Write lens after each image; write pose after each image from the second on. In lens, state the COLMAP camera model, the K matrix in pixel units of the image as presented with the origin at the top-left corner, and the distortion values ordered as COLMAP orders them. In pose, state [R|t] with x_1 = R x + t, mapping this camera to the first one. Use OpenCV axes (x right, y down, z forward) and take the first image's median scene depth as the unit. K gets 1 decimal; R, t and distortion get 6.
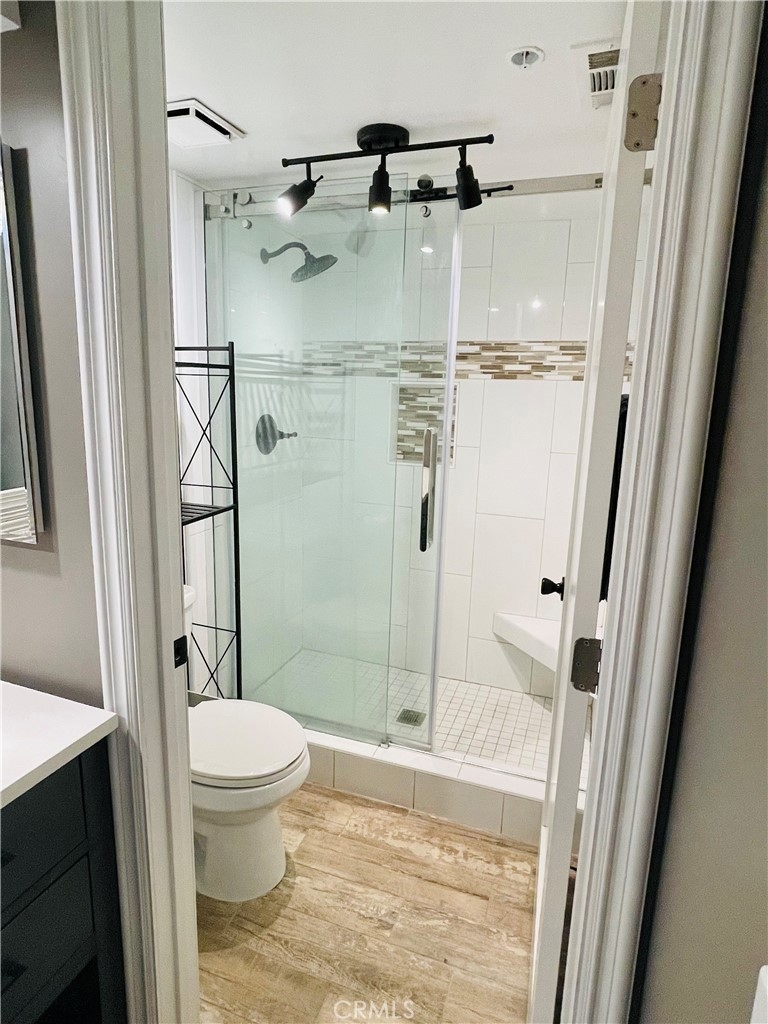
lens RADIAL K [[594.3, 0, 379.6], [0, 594.3, 511.7], [0, 0, 1]] dist [-0.005439, -0.004739]
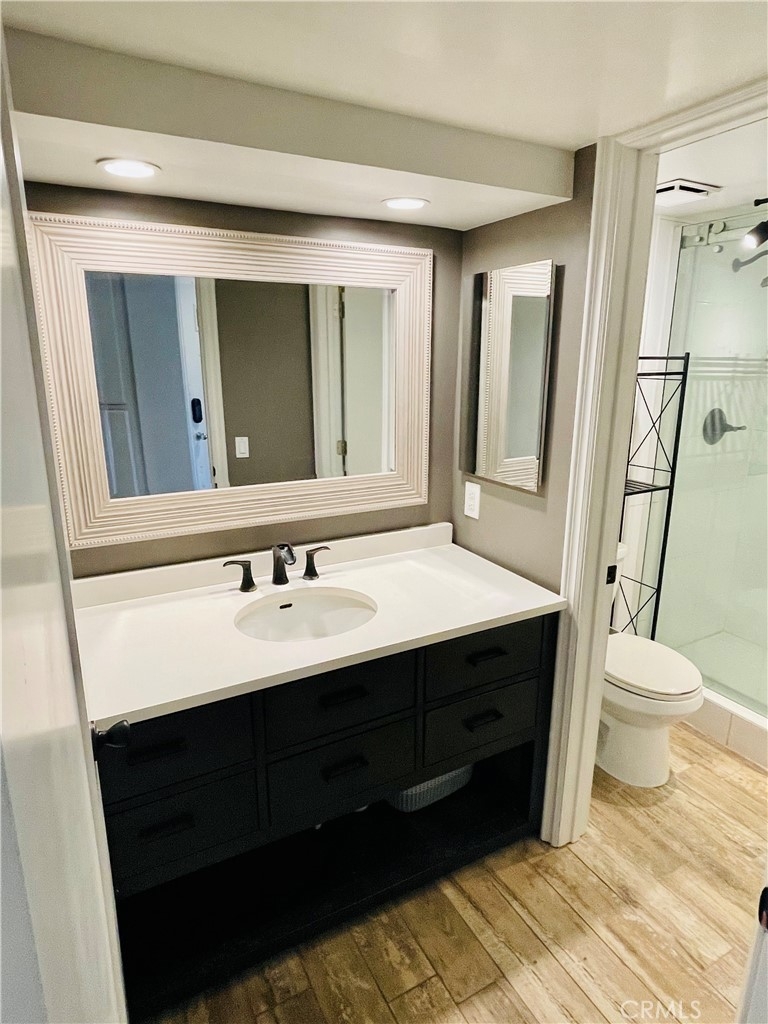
lens RADIAL K [[594.3, 0, 377.7], [0, 594.3, 508.9], [0, 0, 1]] dist [-0.005439, -0.004739]
pose [[0.744567, 0.137369, -0.653261, 0.100856], [-0.115458, 0.990350, 0.076658, 0.011322], [0.657487, 0.018347, 0.753242, -0.288372]]
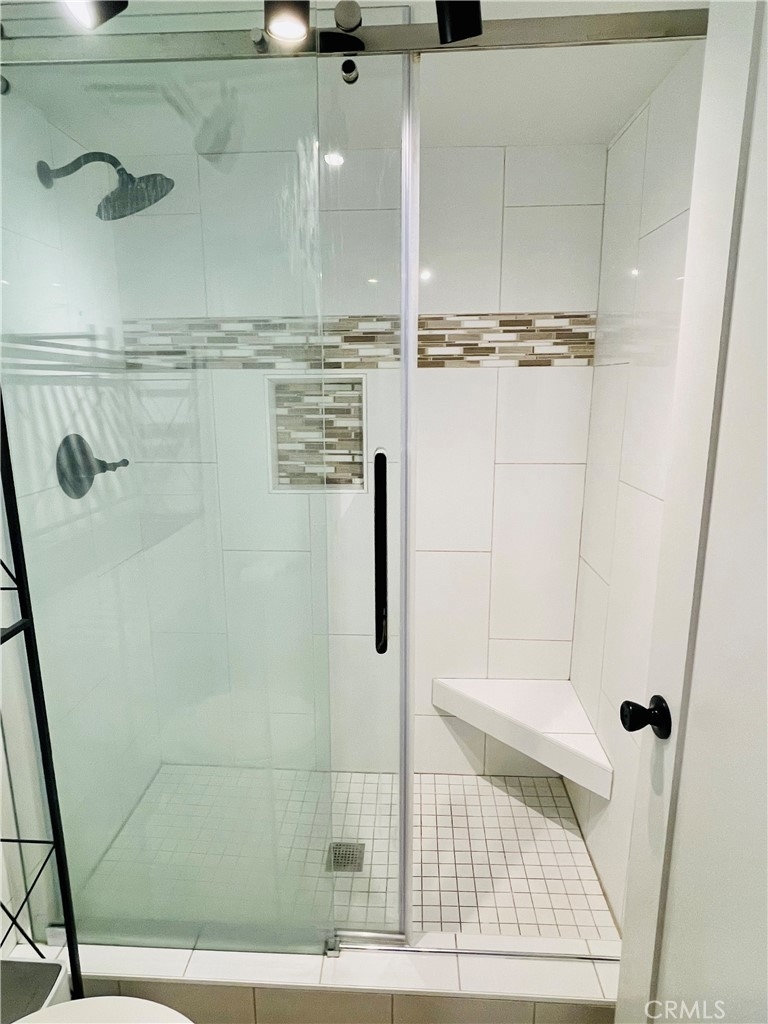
lens RADIAL K [[594.3, 0, 380.0], [0, 594.3, 505.5], [0, 0, 1]] dist [-0.005439, -0.004739]
pose [[0.956373, -0.091392, 0.277486, -0.073416], [0.090457, 0.995769, 0.016200, -0.083809], [-0.277792, 0.009607, 0.960593, 0.373053]]
